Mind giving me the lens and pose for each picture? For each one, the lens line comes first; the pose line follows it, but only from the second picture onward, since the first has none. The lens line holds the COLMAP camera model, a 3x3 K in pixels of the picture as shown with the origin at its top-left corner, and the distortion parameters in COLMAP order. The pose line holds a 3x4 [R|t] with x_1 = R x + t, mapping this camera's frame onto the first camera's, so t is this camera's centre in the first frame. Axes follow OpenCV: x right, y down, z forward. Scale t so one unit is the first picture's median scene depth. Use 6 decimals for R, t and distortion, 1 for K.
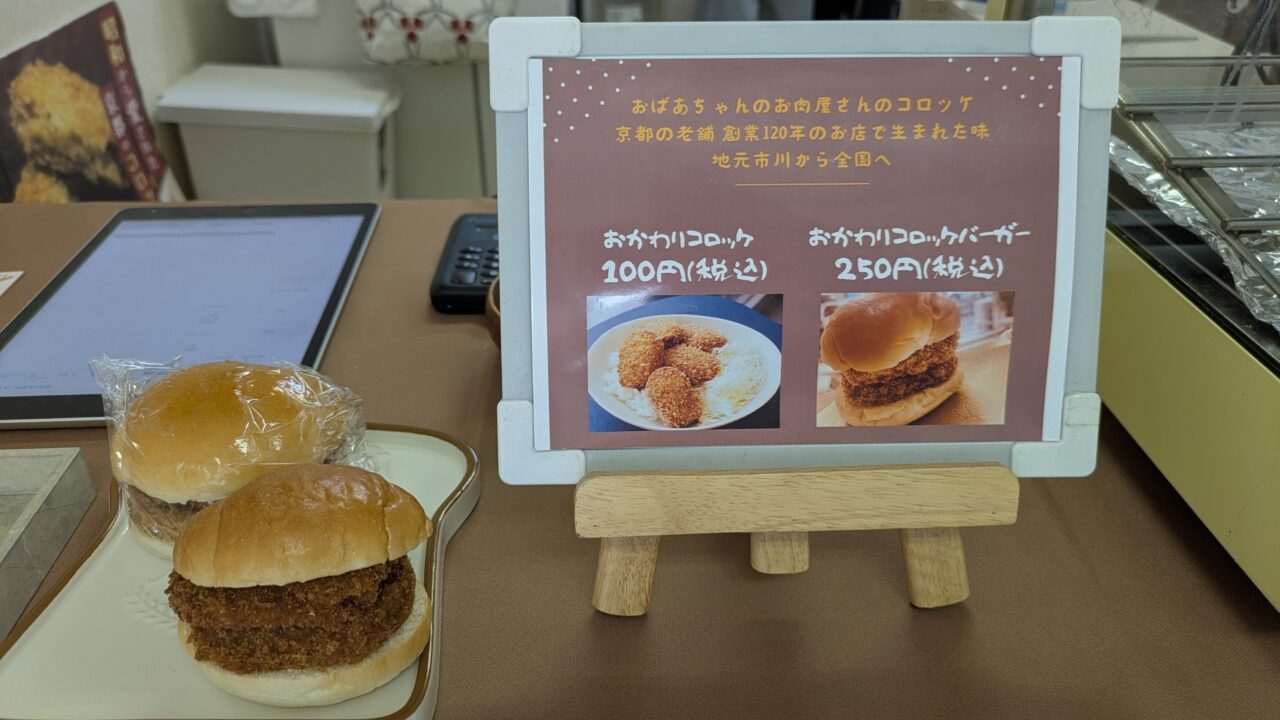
lens RADIAL K [[974.3, 0, 637.6], [0, 974.3, 359.3], [0, 0, 1]] dist [0.007262, -0.001185]
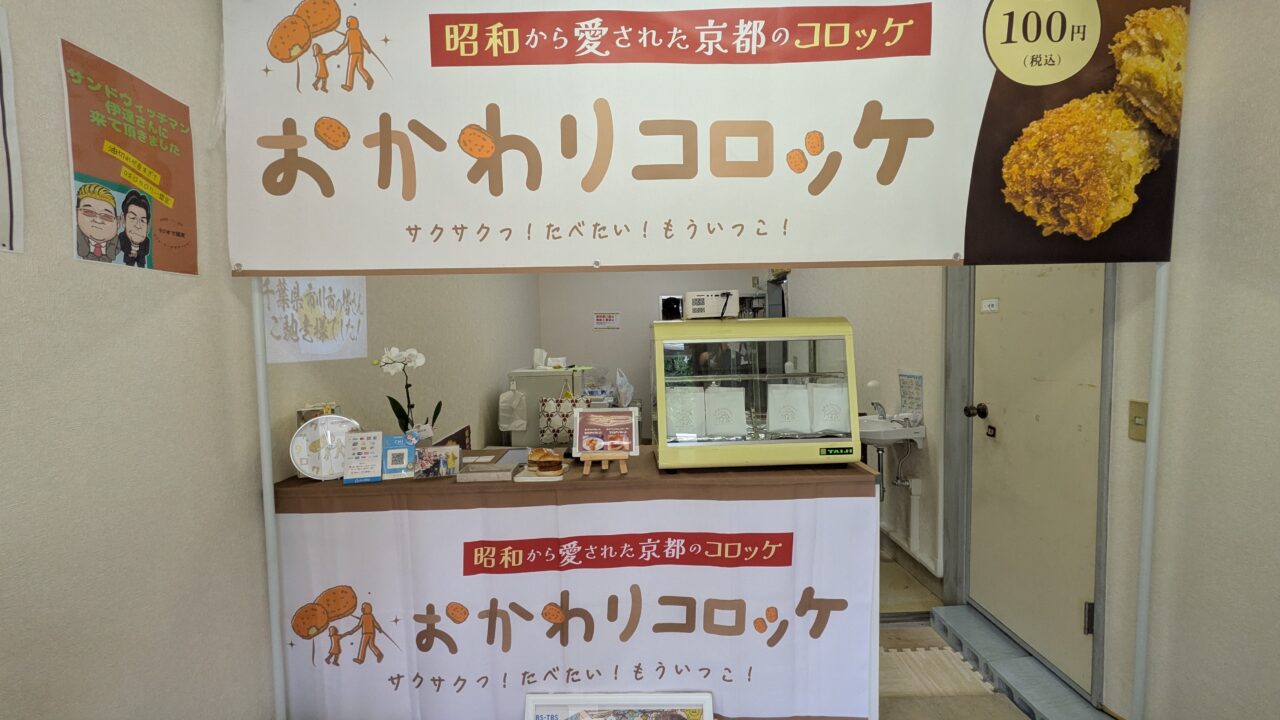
lens RADIAL K [[526.1, 0, 636.2], [0, 526.1, 363.7], [0, 0, 1]] dist [0.015540, 0.000119]
pose [[0.998736, -0.020982, -0.045667, 0.639638], [-0.003271, 0.879608, -0.475688, 1.569744], [0.050149, 0.475236, 0.878428, -3.396528]]
